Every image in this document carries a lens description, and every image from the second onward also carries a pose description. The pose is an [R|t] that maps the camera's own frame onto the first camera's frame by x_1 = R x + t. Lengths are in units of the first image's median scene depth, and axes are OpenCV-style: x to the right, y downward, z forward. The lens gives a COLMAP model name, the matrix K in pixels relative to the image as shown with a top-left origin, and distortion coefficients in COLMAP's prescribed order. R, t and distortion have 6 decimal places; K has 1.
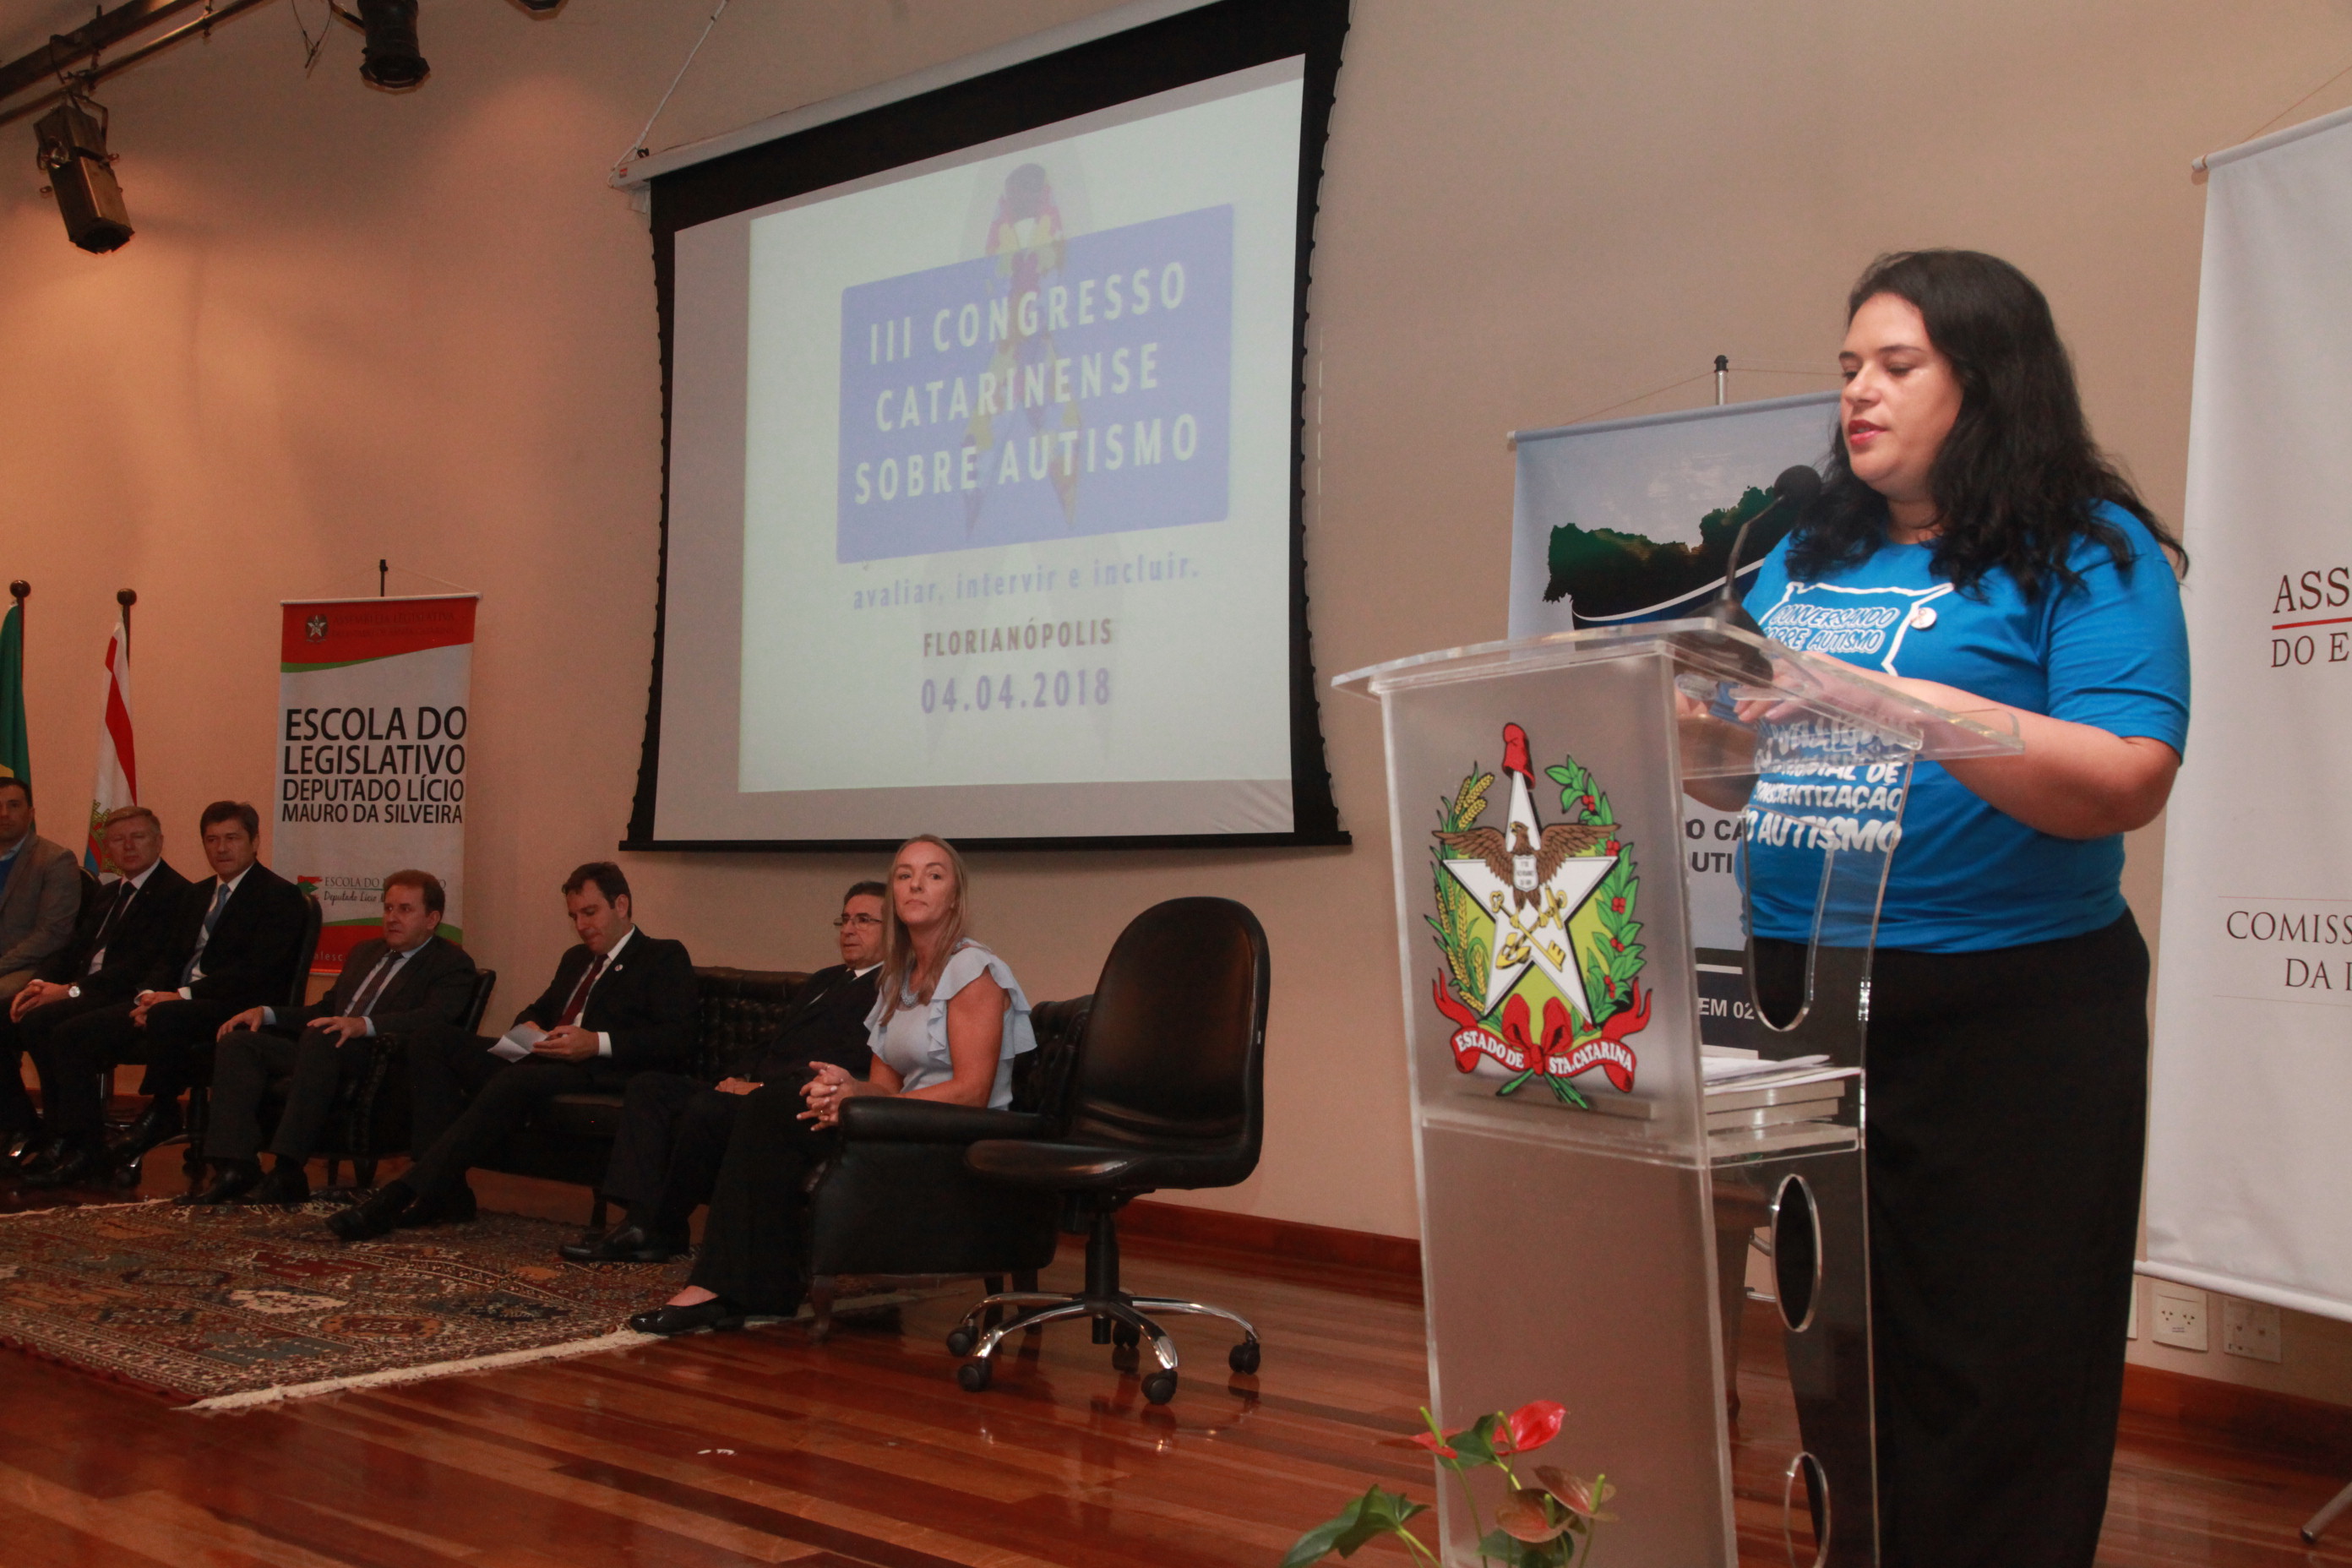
lens RADIAL K [[2384.4, 0, 1164.6], [0, 2384.4, 784.4], [0, 0, 1]] dist [0.062124, 0.000000]
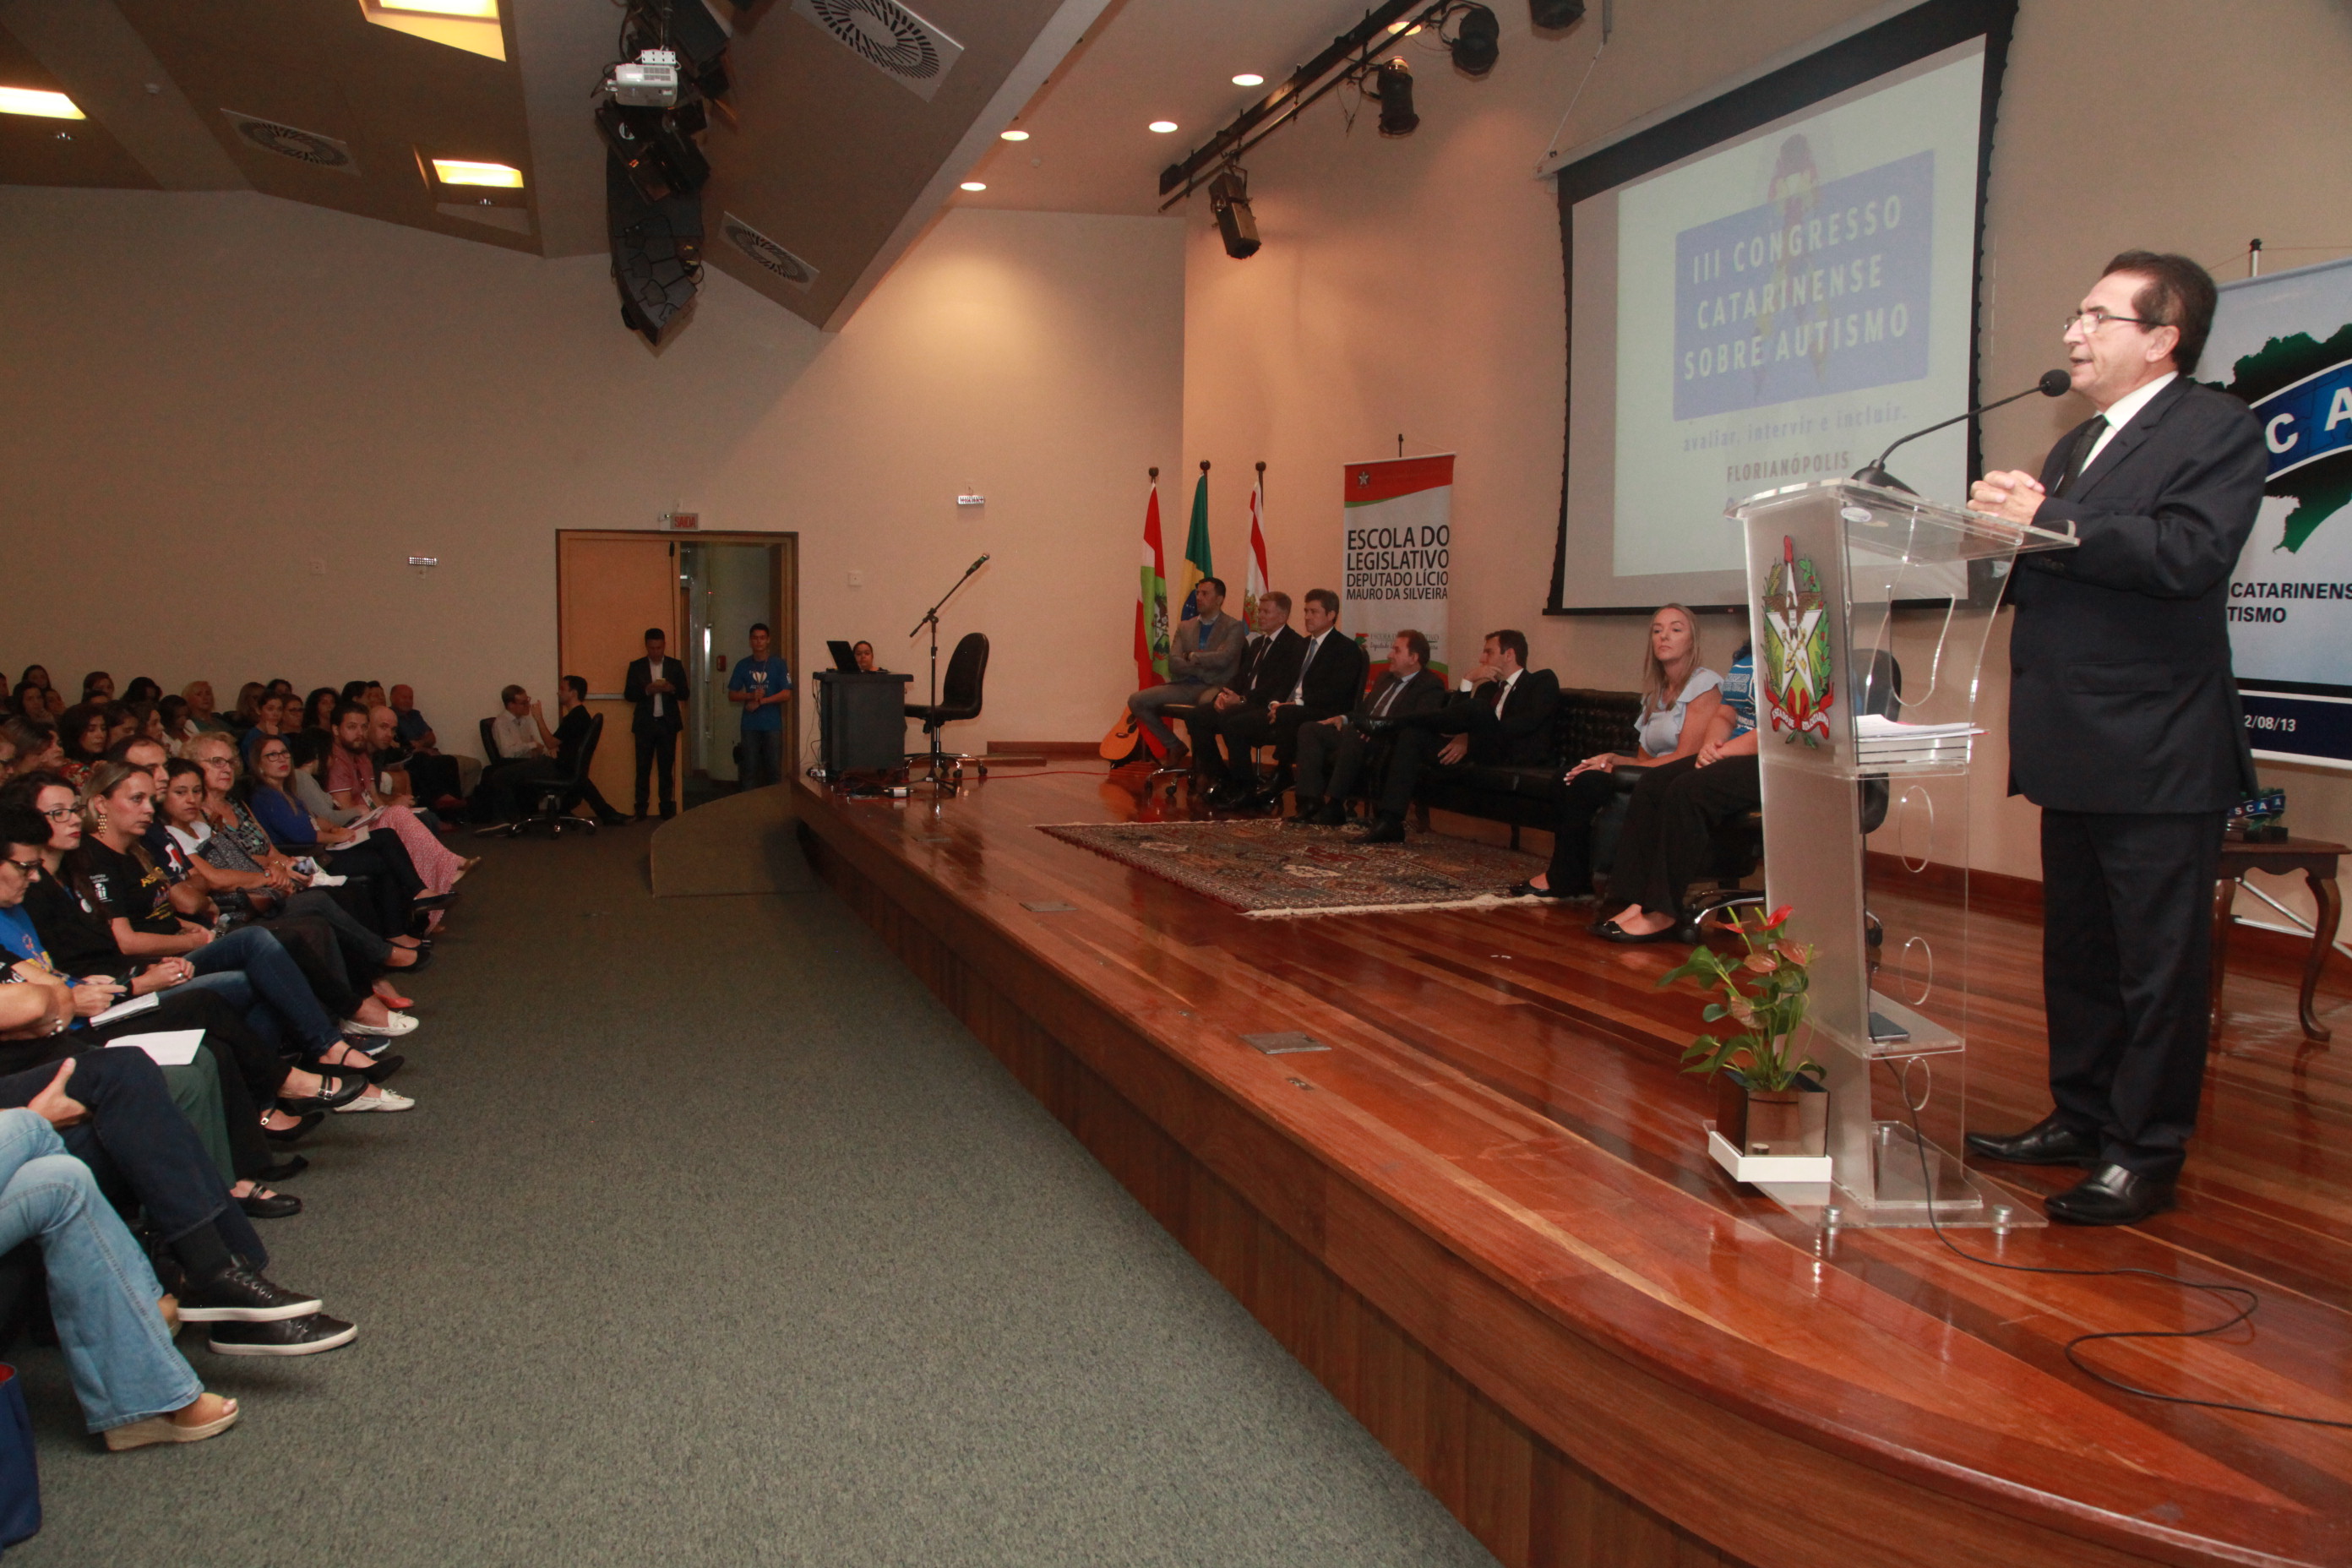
lens RADIAL K [[1712.6, 0, 1177.5], [0, 1712.6, 772.3], [0, 0, 1]] dist [-0.070330, 0.051723]
pose [[0.880652, 0.030536, -0.472778, 0.103057], [0.025411, 0.993440, 0.111499, -0.000762], [0.473081, -0.110206, 0.874099, -0.101559]]
